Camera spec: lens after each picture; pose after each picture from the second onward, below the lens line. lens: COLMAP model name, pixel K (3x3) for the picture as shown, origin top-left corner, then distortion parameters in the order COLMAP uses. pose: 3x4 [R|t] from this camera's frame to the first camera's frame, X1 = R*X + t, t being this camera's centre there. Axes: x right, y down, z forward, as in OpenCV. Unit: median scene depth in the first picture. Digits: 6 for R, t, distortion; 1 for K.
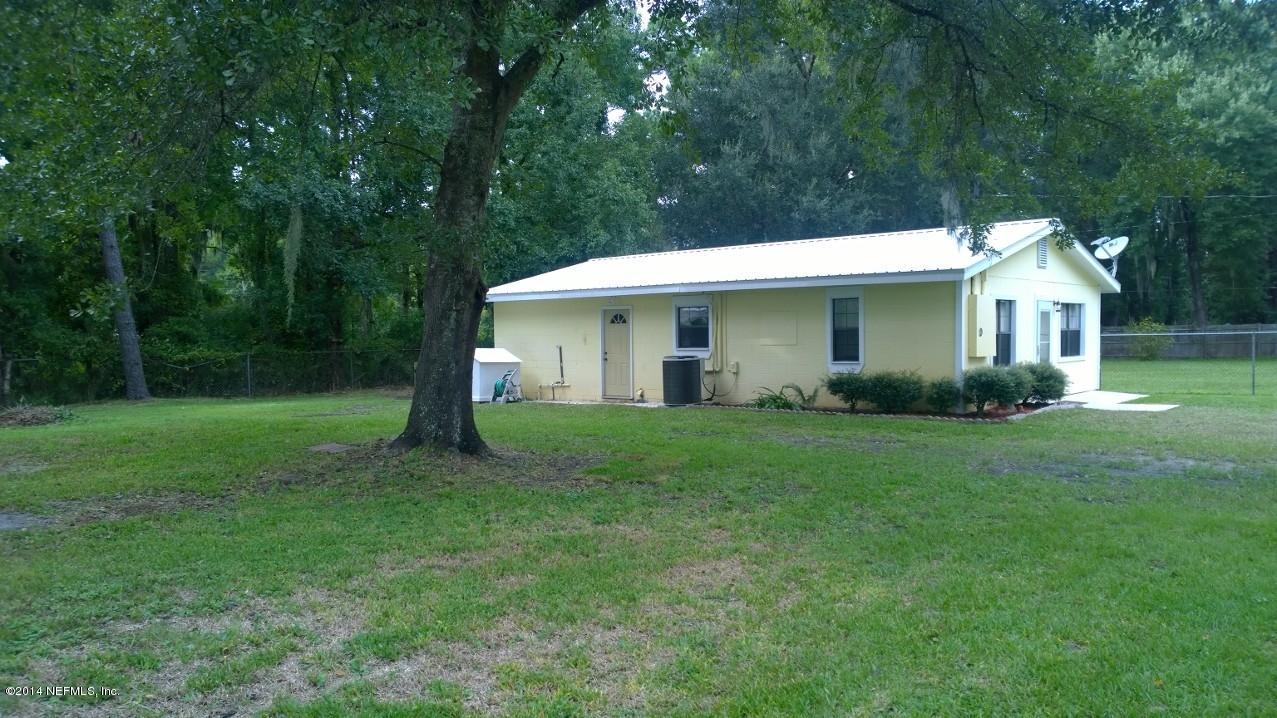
lens RADIAL K [[931.2, 0, 655.9], [0, 931.2, 374.8], [0, 0, 1]] dist [0.075297, -0.067598]
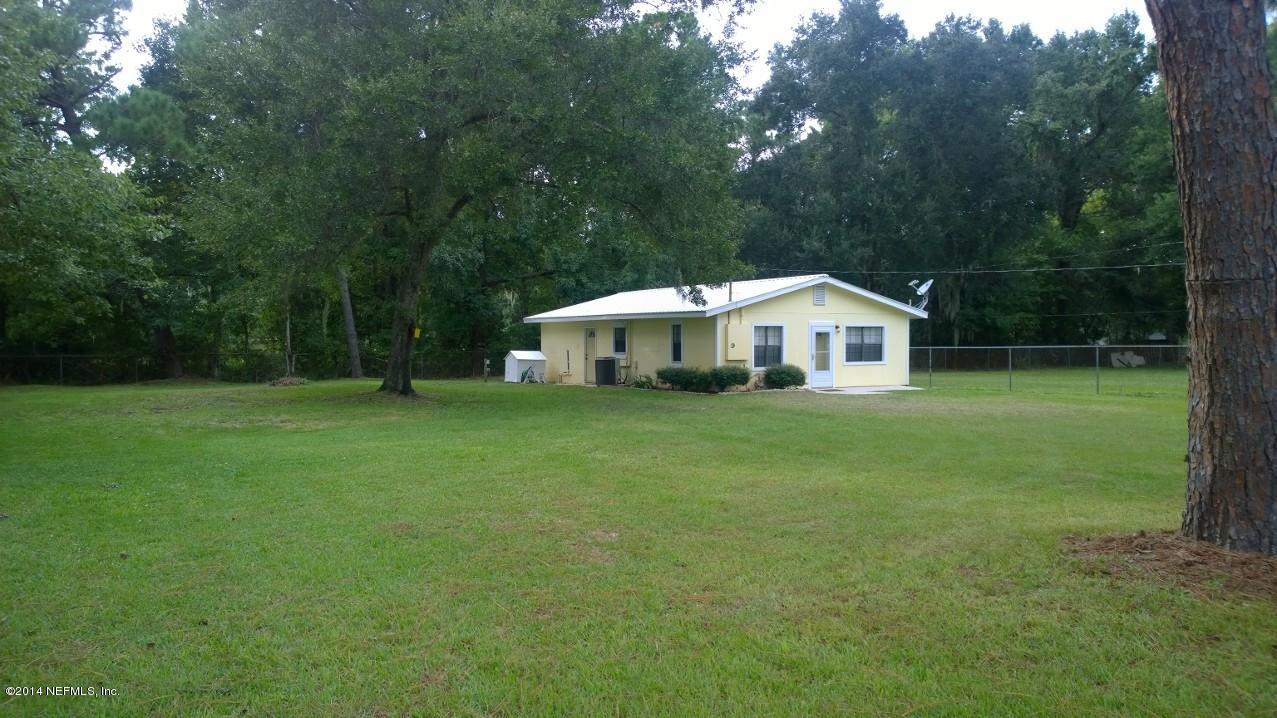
lens RADIAL K [[935.5, 0, 608.0], [0, 935.5, 360.3], [0, 0, 1]] dist [0.044216, 0.001808]
pose [[0.942674, 0.017172, -0.333274, 0.536224], [-0.022929, 0.999648, -0.013347, 0.007743], [0.332927, 0.020223, 0.942736, -0.541848]]
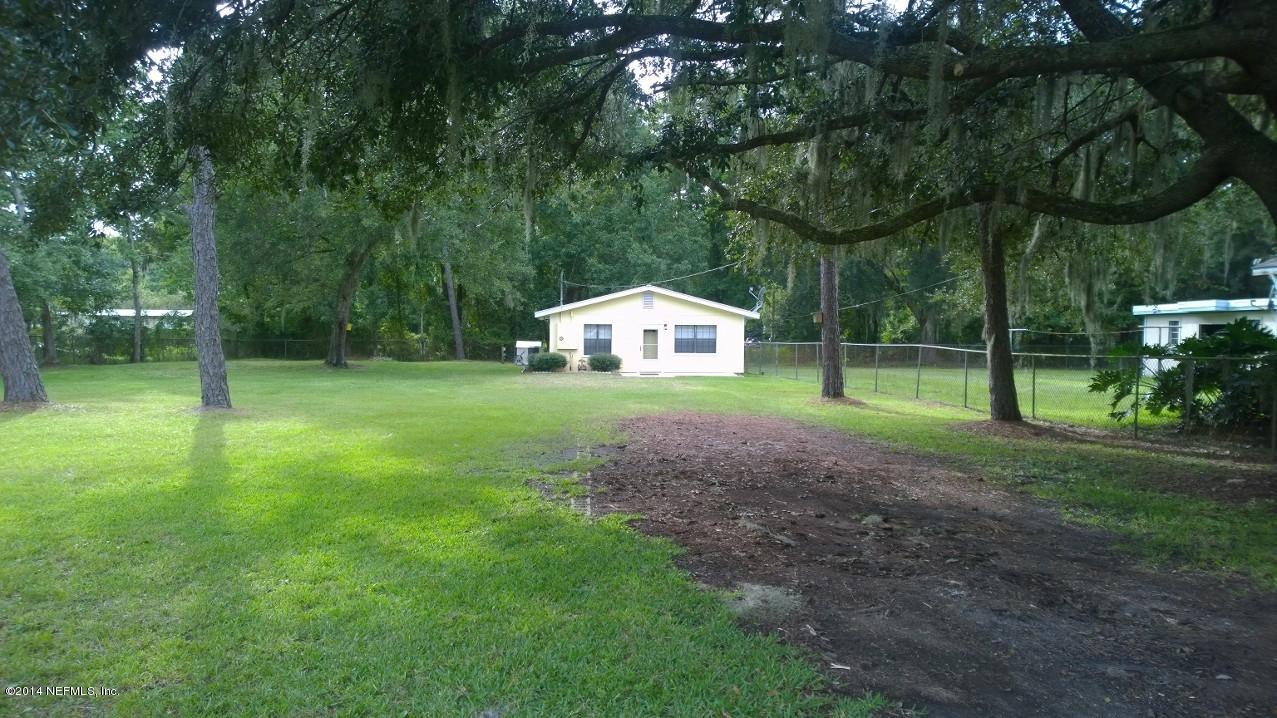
lens RADIAL K [[929.2, 0, 618.1], [0, 929.2, 359.1], [0, 0, 1]] dist [0.086097, -0.090419]
pose [[0.710734, 0.039325, -0.702361, 1.589151], [-0.048002, 0.998820, 0.007349, -0.013254], [0.701821, 0.028492, 0.711783, -0.428477]]
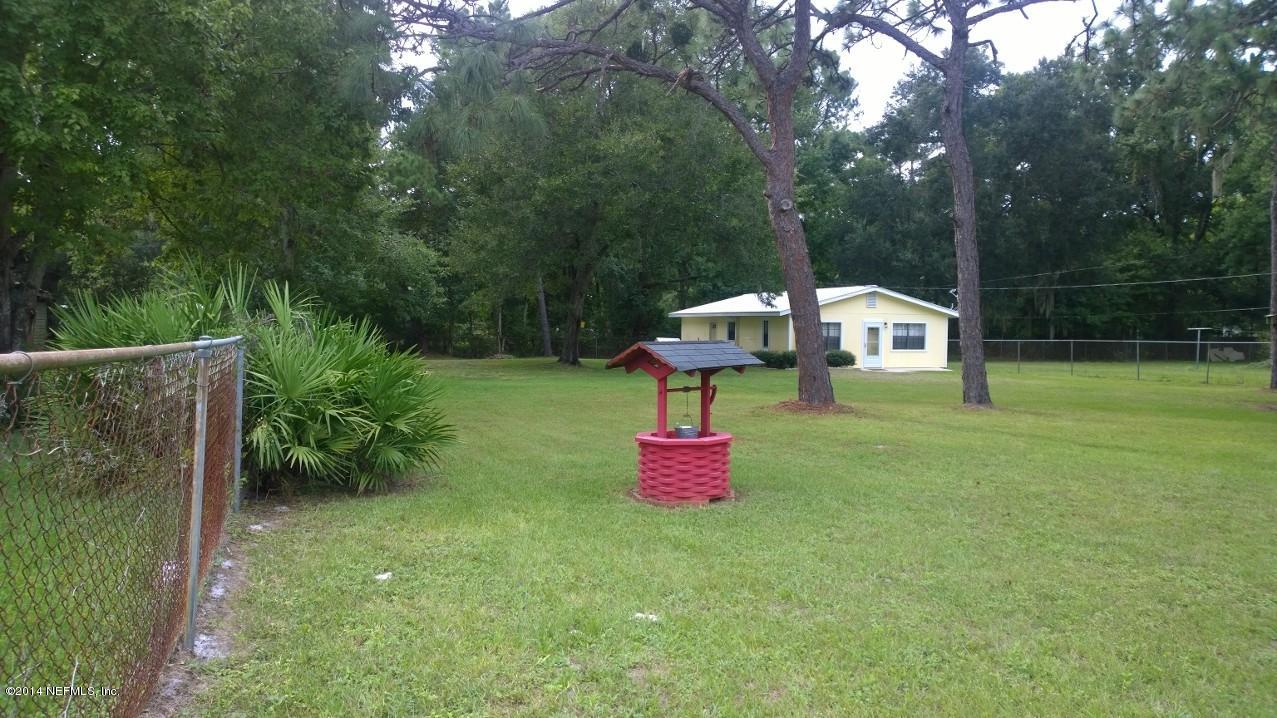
lens RADIAL K [[937.0, 0, 619.5], [0, 937.0, 357.7], [0, 0, 1]] dist [0.026466, -0.009540]
pose [[0.859683, 0.037715, -0.509434, 0.907838], [-0.042697, 0.999086, 0.001913, 0.020429], [0.509040, 0.020106, 0.860508, -1.037834]]
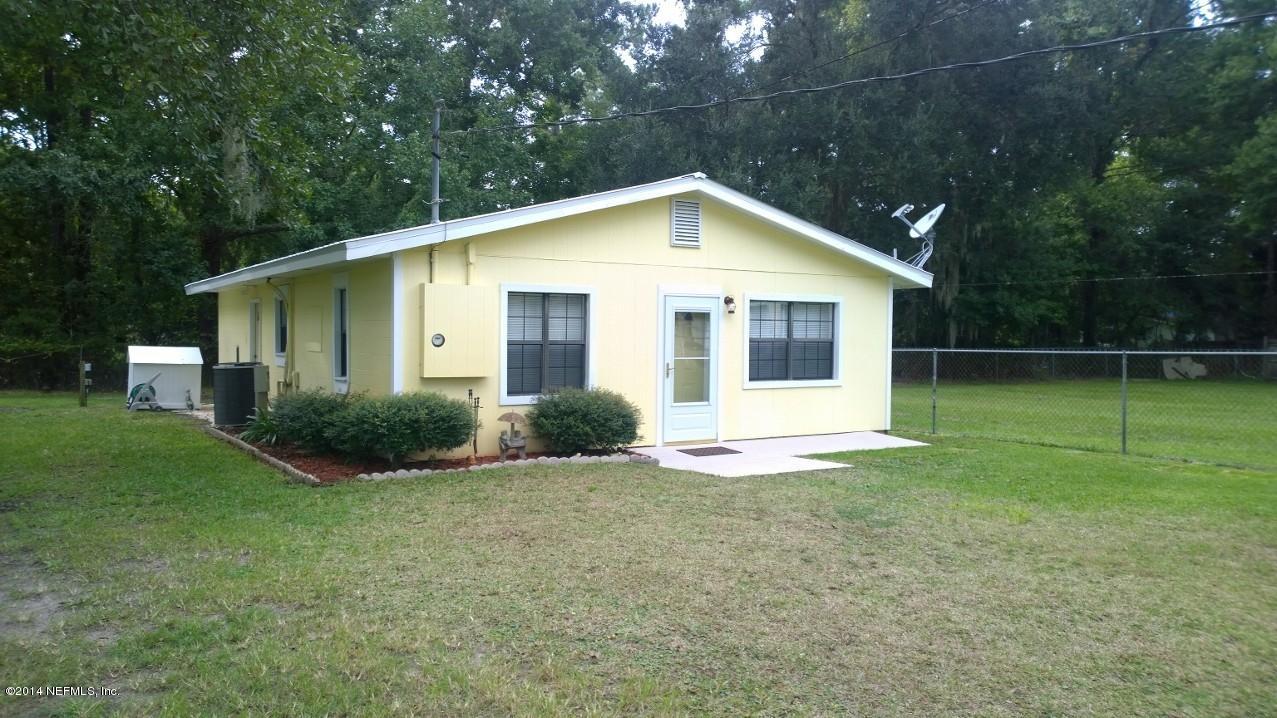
lens RADIAL K [[929.2, 0, 618.1], [0, 929.2, 359.1], [0, 0, 1]] dist [0.086097, -0.090419]
pose [[0.954523, 0.028935, -0.296730, 0.501168], [-0.034007, 0.999350, -0.011944, -0.021685], [0.296191, 0.021492, 0.954887, 0.312943]]
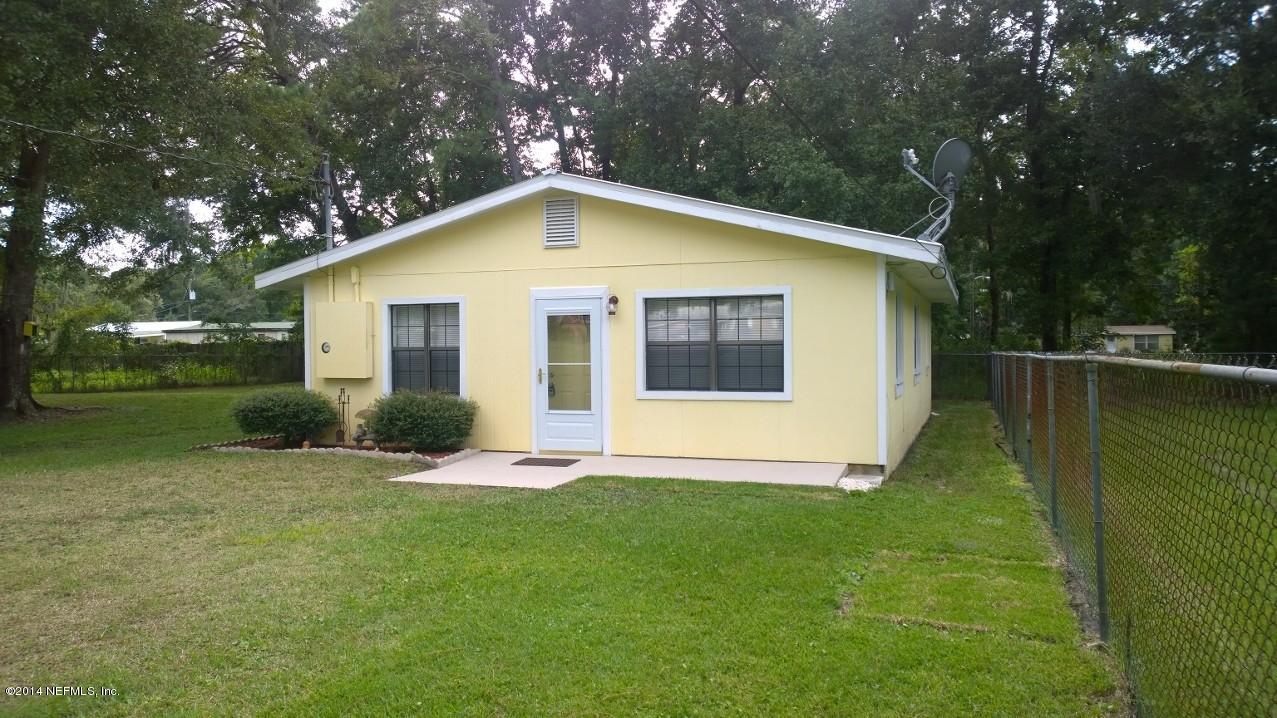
lens RADIAL K [[929.2, 0, 618.1], [0, 929.2, 359.1], [0, 0, 1]] dist [0.086097, -0.090419]
pose [[0.361308, 0.033436, -0.931847, 0.903871], [-0.031498, 0.999224, 0.023640, -0.048050], [0.931914, 0.020810, 0.362081, 0.717992]]
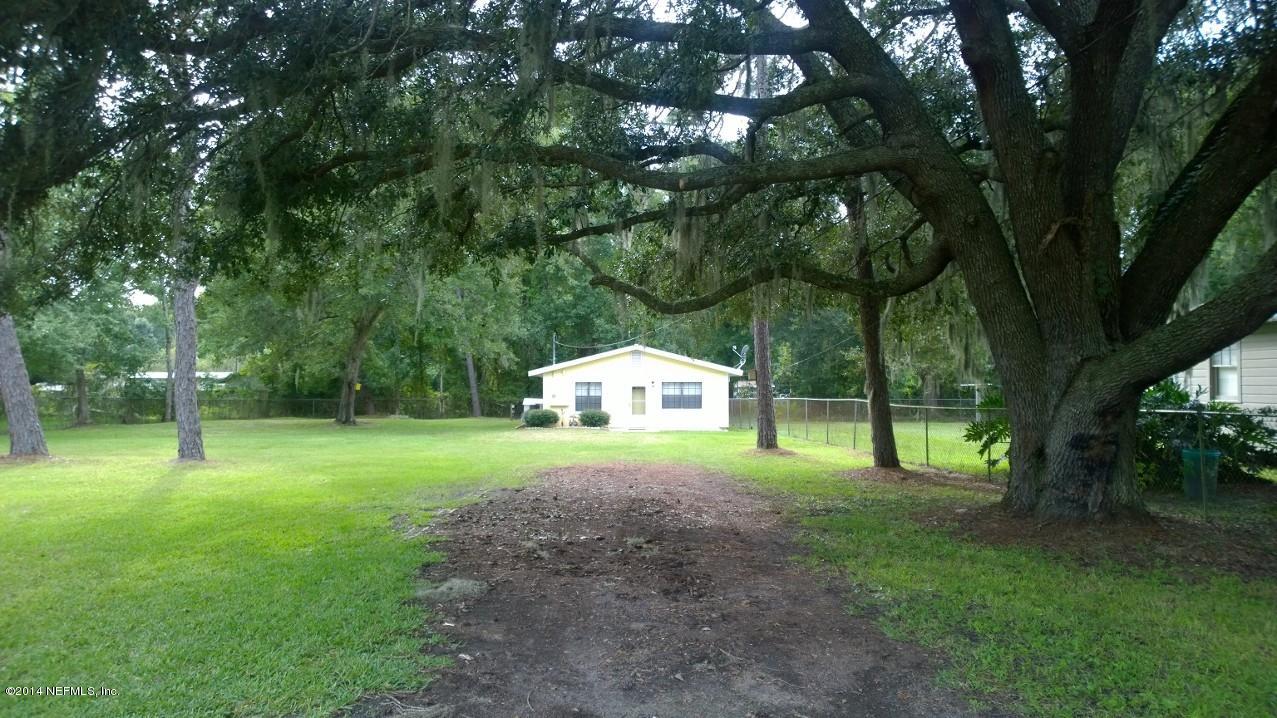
lens RADIAL K [[929.2, 0, 618.1], [0, 929.2, 359.1], [0, 0, 1]] dist [0.086097, -0.090419]
pose [[0.672919, -0.010256, -0.739645, 1.738842], [-0.041617, 0.997795, -0.051698, -0.016588], [0.738544, 0.065570, 0.671009, -0.408734]]
